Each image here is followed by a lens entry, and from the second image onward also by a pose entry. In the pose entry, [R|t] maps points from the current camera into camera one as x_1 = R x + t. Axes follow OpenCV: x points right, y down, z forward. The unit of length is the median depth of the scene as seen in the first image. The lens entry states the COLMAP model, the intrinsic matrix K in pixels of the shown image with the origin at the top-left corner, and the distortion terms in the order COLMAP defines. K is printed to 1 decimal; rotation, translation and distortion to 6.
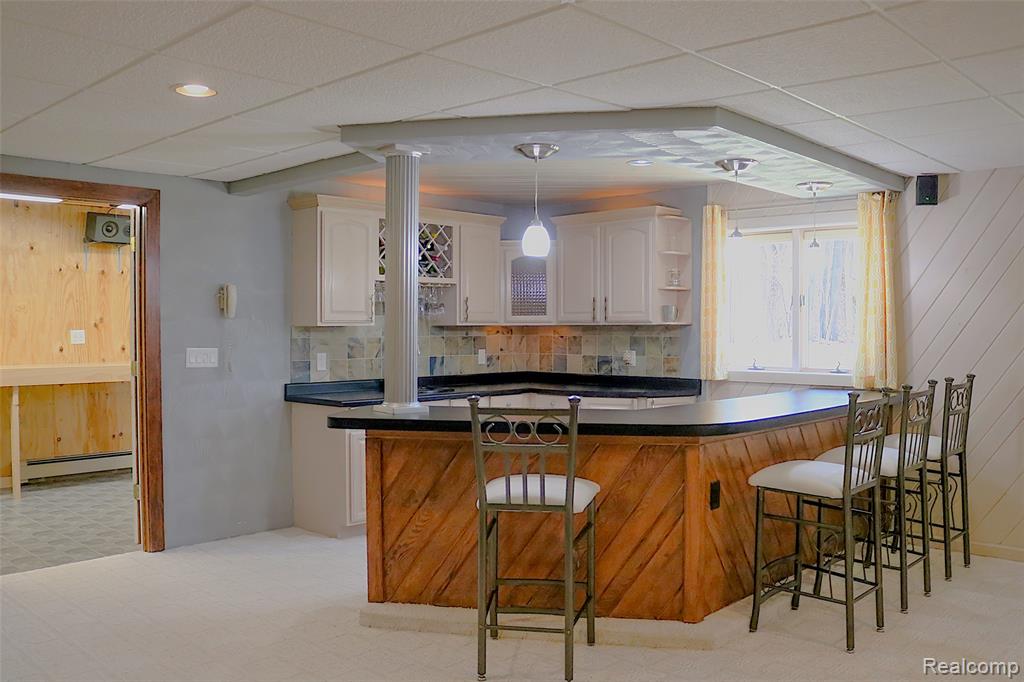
lens RADIAL K [[883.7, 0, 504.9], [0, 883.7, 348.3], [0, 0, 1]] dist [-0.168730, 0.193597]
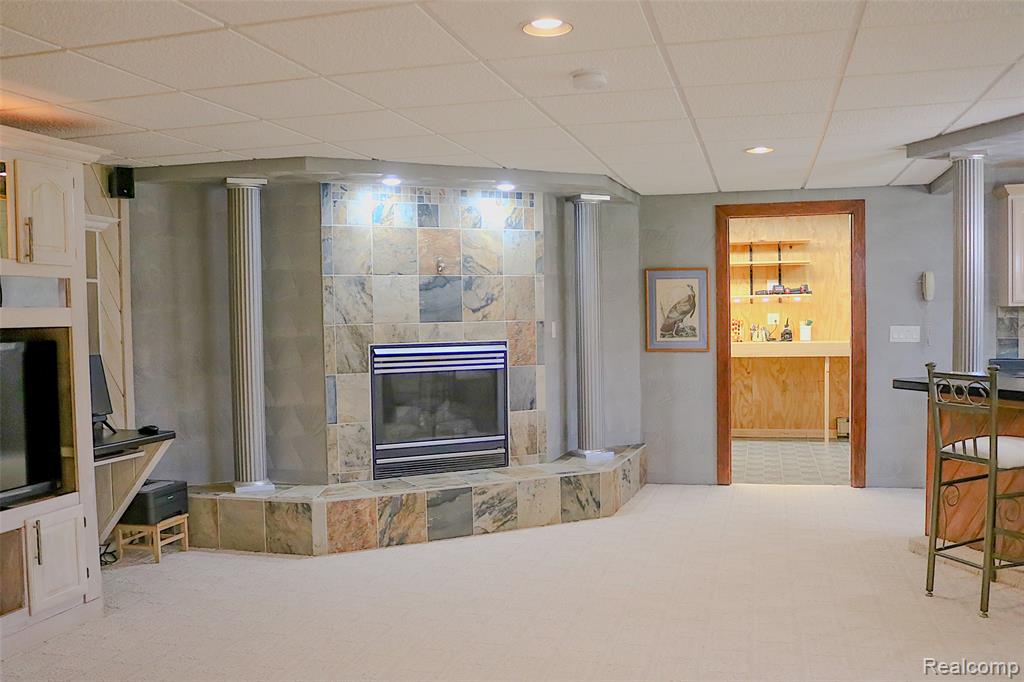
lens RADIAL K [[941.4, 0, 510.6], [0, 941.4, 357.6], [0, 0, 1]] dist [-0.138004, 0.147436]
pose [[0.473445, 0.030822, -0.880284, 0.726169], [-0.005053, 0.999466, 0.032277, 0.006820], [0.880809, -0.010833, 0.473348, -0.120077]]
